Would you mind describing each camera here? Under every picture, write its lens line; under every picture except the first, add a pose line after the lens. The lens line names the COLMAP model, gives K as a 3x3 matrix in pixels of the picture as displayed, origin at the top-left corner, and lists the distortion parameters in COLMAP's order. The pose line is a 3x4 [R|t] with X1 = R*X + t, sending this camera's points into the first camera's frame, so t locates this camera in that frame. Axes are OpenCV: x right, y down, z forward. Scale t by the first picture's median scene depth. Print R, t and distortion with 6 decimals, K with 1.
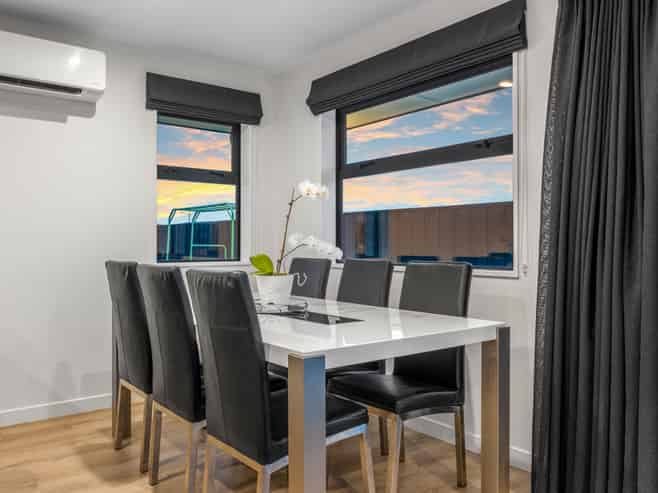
lens RADIAL K [[546.9, 0, 329.0], [0, 546.9, 246.5], [0, 0, 1]] dist [-0.003209, -0.001039]
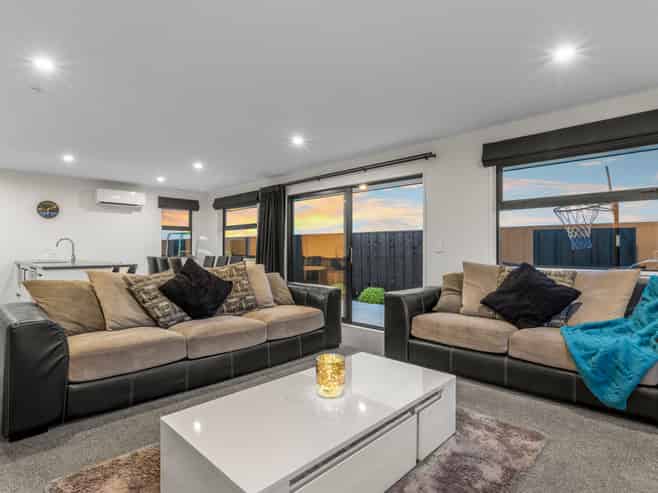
lens RADIAL K [[348.2, 0, 329.0], [0, 348.2, 246.5], [0, 0, 1]] dist [0.001429, 0.000114]
pose [[0.989470, 0.002723, 0.144710, 0.323403], [-0.001254, 0.999947, -0.010239, -0.014044], [-0.144730, 0.009950, 0.989421, -1.040001]]
